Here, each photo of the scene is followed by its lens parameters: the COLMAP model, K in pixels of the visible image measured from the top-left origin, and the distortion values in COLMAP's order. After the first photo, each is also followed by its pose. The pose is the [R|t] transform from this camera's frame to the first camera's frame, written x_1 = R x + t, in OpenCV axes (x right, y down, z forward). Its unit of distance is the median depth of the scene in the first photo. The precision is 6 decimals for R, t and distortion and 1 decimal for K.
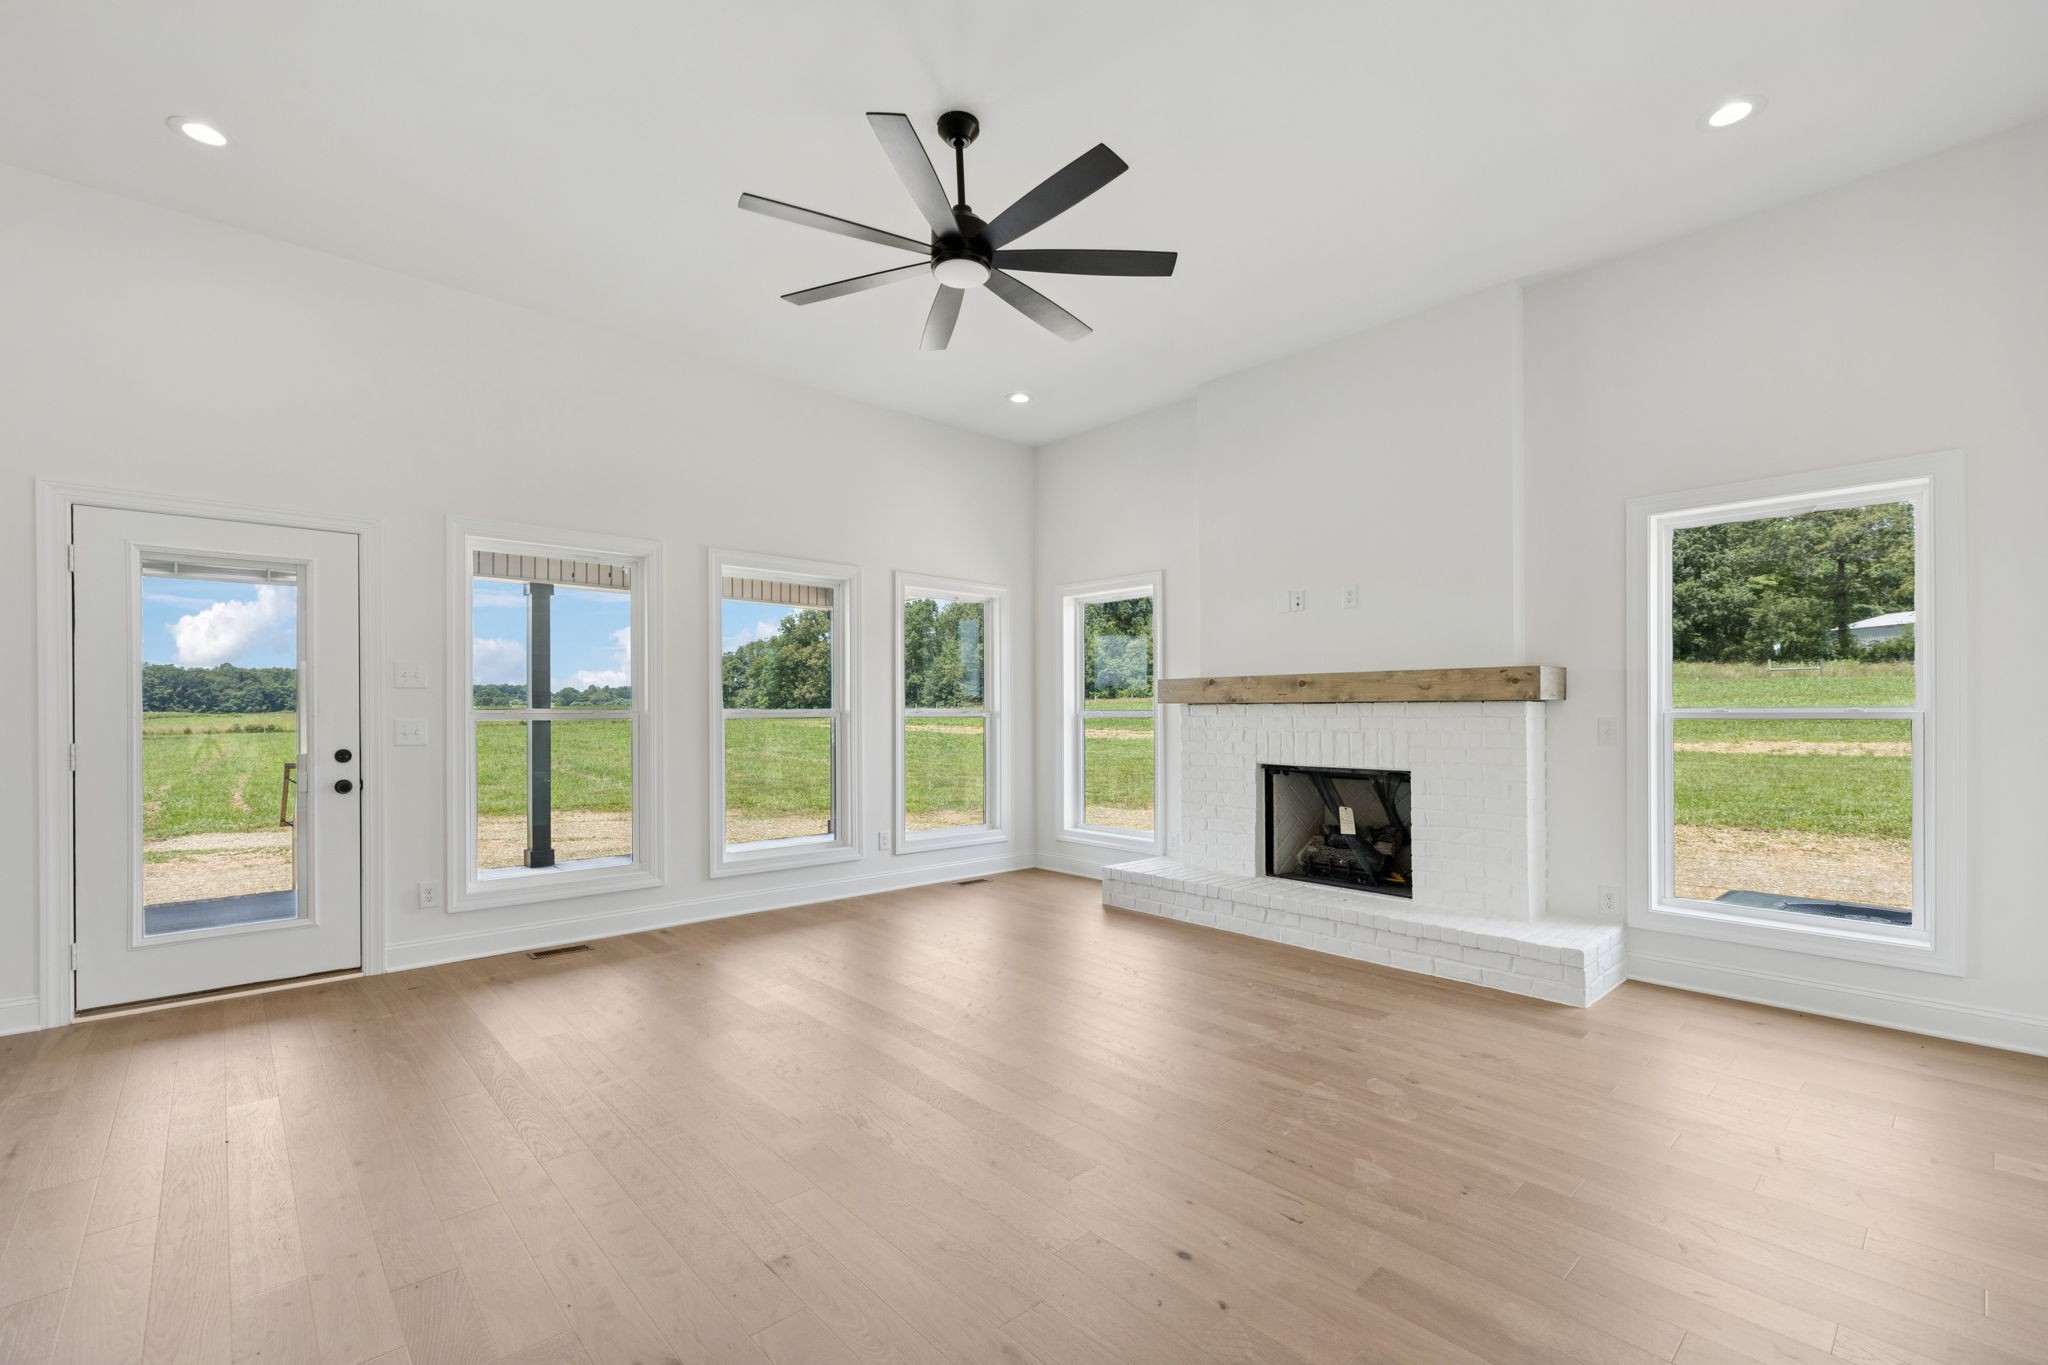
lens RADIAL K [[879.9, 0, 1015.9], [0, 879.9, 709.6], [0, 0, 1]] dist [-0.000044, -0.000156]
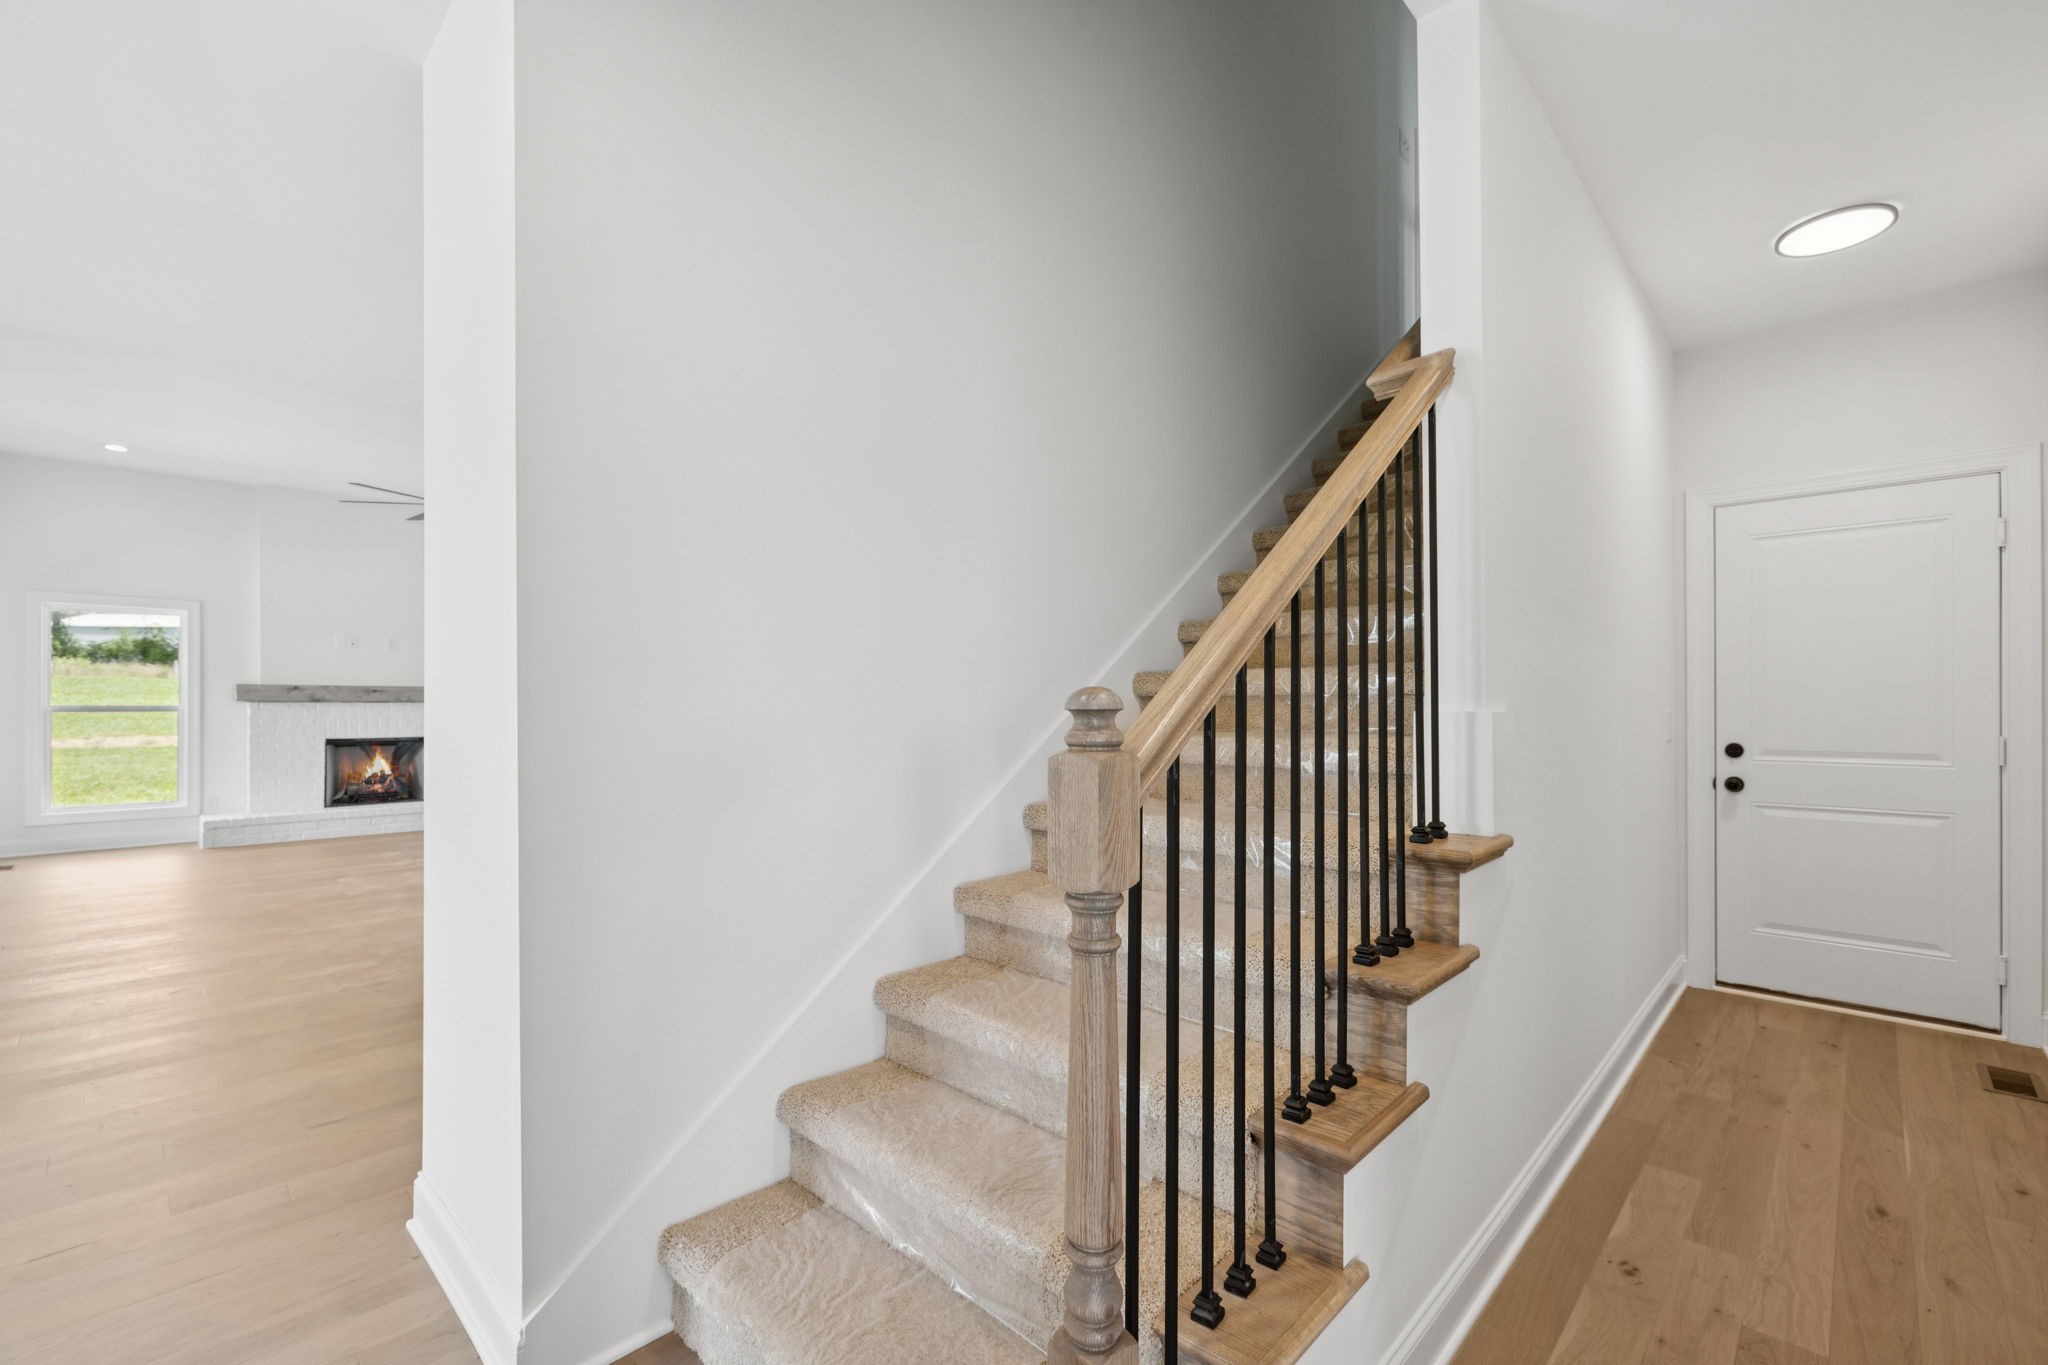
lens RADIAL K [[875.1, 0, 1020.2], [0, 875.1, 708.2], [0, 0, 1]] dist [-0.000071, 0.000382]
pose [[-0.060636, 0.000921, 0.998160, -1.274238], [-0.001001, 0.999999, -0.000984, 0.004654], [-0.998159, -0.001059, -0.060635, -0.167089]]
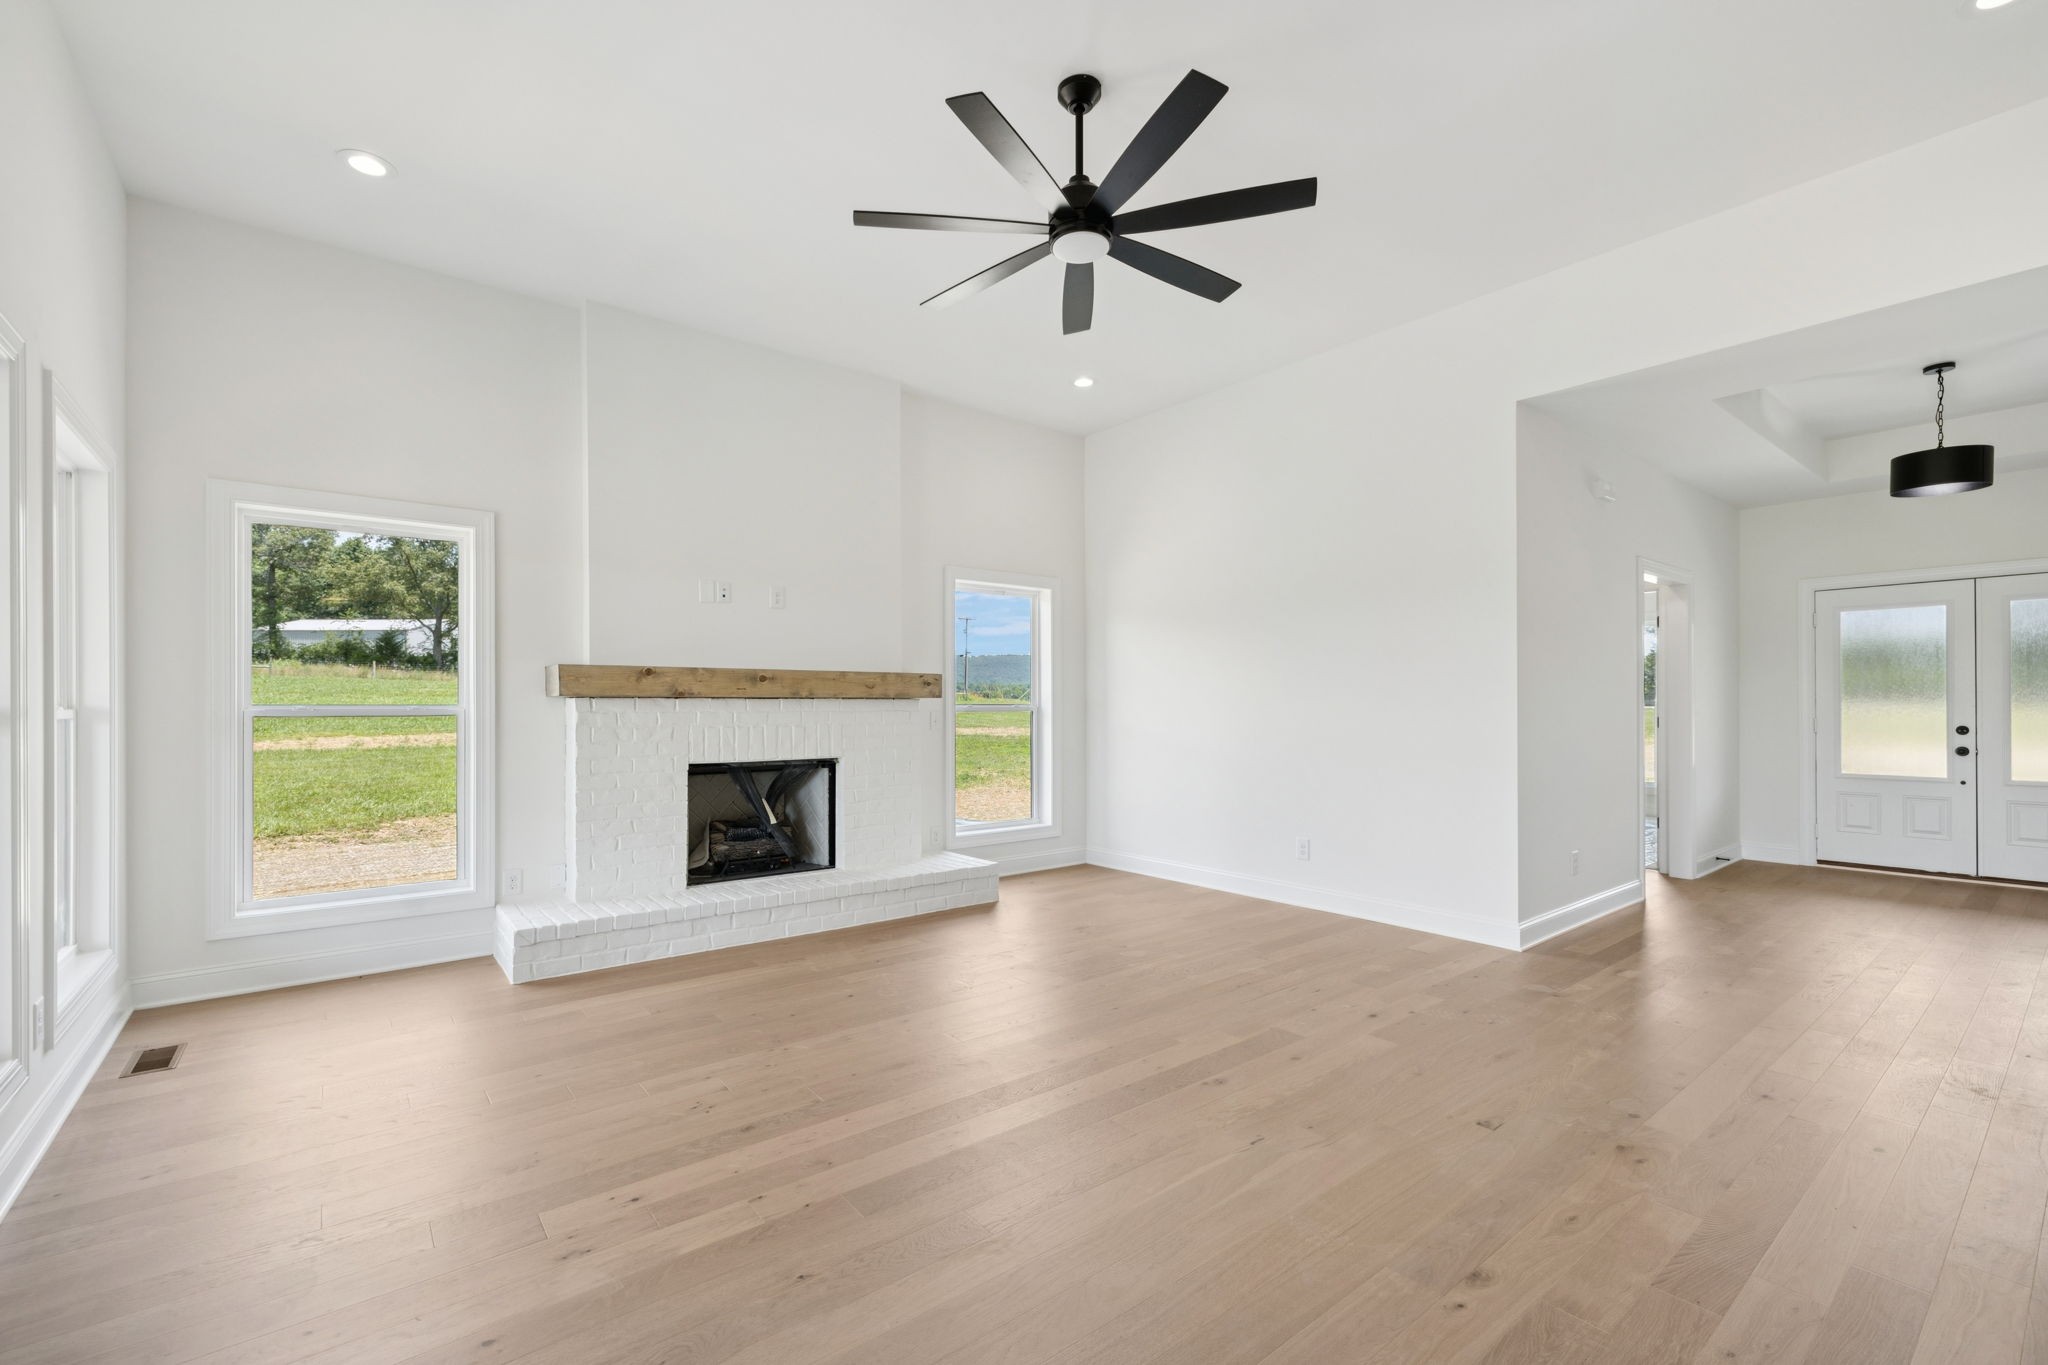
lens RADIAL K [[875.1, 0, 1020.2], [0, 875.1, 708.2], [0, 0, 1]] dist [-0.000071, 0.000382]
pose [[0.066515, -0.000598, 0.997785, -0.540622], [-0.001081, 0.999999, 0.000671, 0.002595], [-0.997785, -0.001123, 0.066515, 0.536411]]
